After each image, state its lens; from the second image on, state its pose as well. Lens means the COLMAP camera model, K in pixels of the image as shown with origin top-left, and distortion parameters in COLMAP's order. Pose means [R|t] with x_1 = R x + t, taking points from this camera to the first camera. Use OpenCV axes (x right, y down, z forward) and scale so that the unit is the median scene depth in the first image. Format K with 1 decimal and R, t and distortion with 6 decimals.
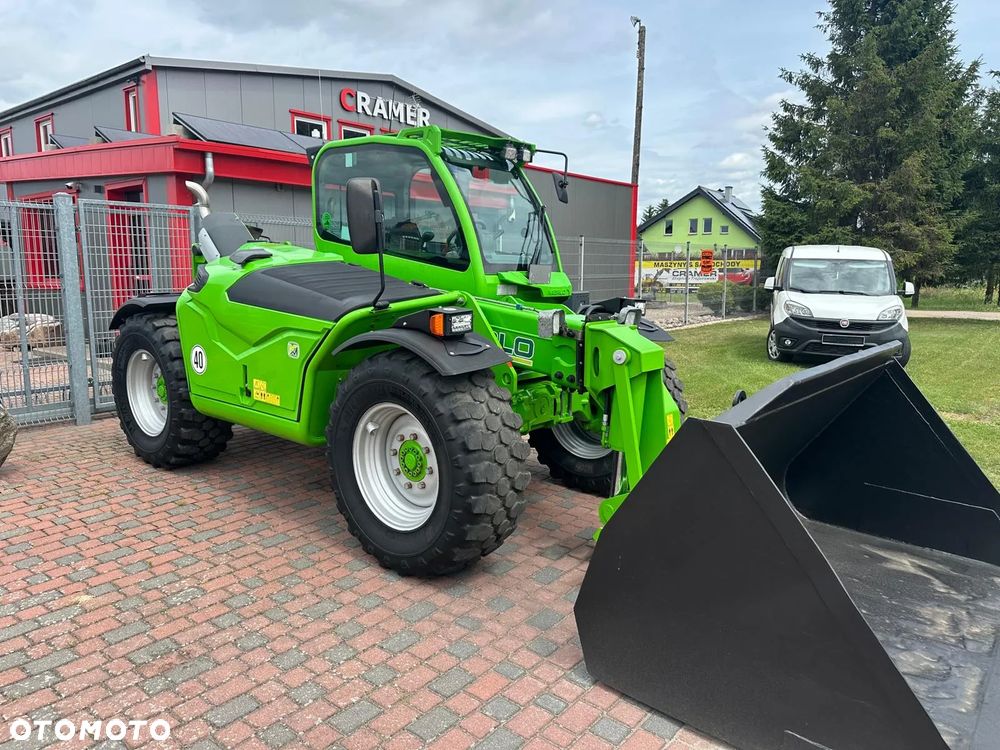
lens RADIAL K [[693.5, 0, 500.0], [0, 693.5, 375.0], [0, 0, 1]] dist [0.052451, -0.065084]
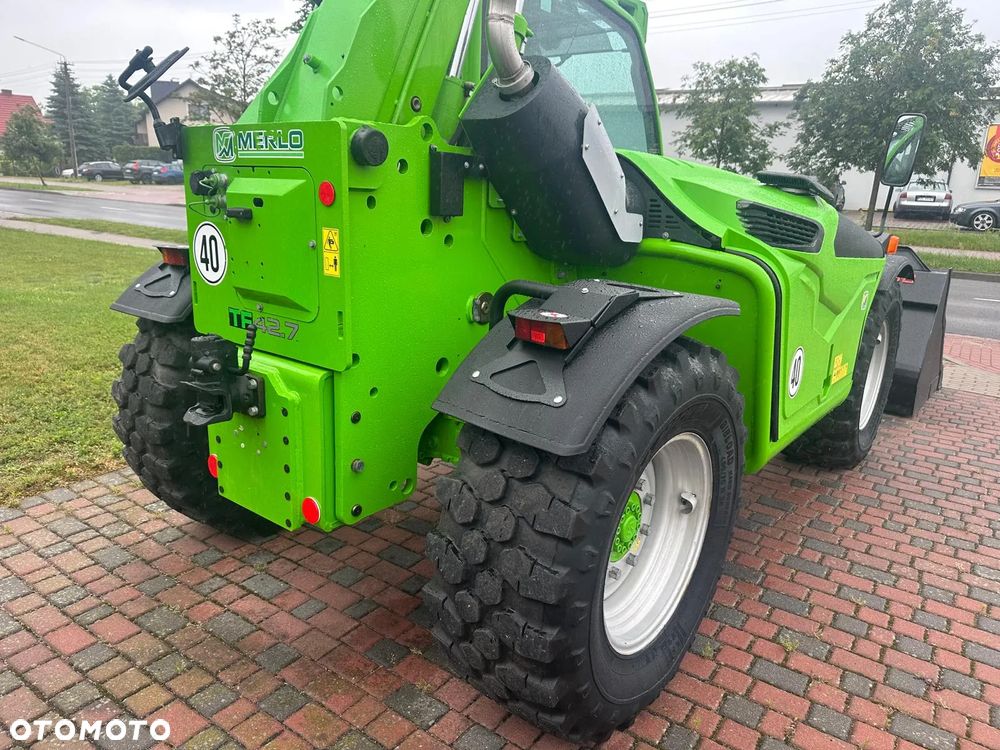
lens RADIAL K [[693.5, 0, 500.0], [0, 693.5, 375.0], [0, 0, 1]] dist [0.052451, -0.065084]
pose [[-0.045502, -0.280653, 0.958730, -0.445059], [0.123101, 0.950834, 0.284184, -0.099071], [-0.991350, 0.130951, -0.008716, 0.587312]]
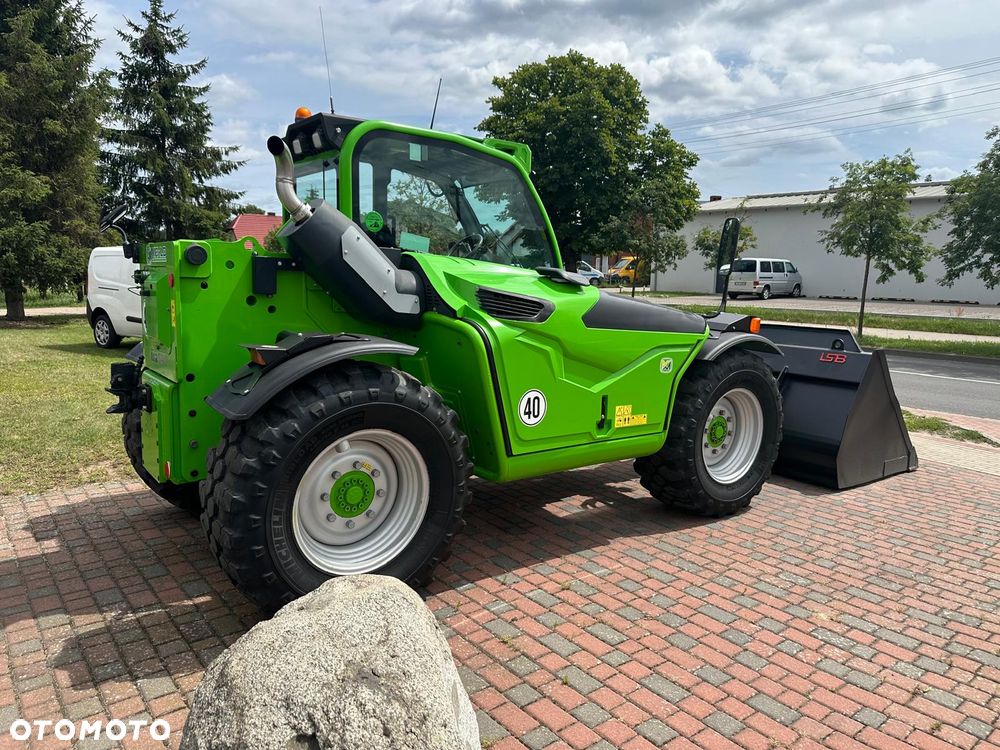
lens RADIAL K [[693.5, 0, 500.0], [0, 693.5, 375.0], [0, 0, 1]] dist [0.052451, -0.065084]
pose [[0.229254, -0.144651, 0.962559, -0.586360], [0.134921, 0.984072, 0.115750, -0.075818], [-0.963970, 0.103334, 0.245119, 0.417184]]
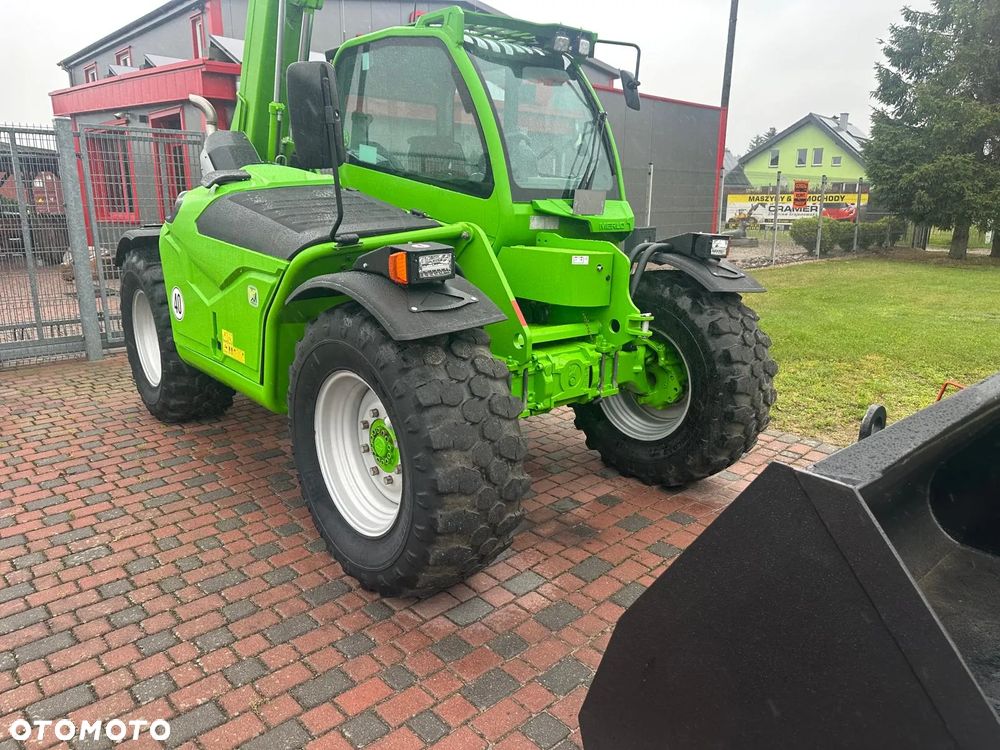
lens RADIAL K [[693.5, 0, 500.0], [0, 693.5, 375.0], [0, 0, 1]] dist [0.052451, -0.065084]
pose [[0.991263, 0.031650, -0.128046, 0.070048], [-0.020369, 0.995871, 0.088467, -0.004017], [0.130318, -0.085086, 0.987815, 0.067549]]
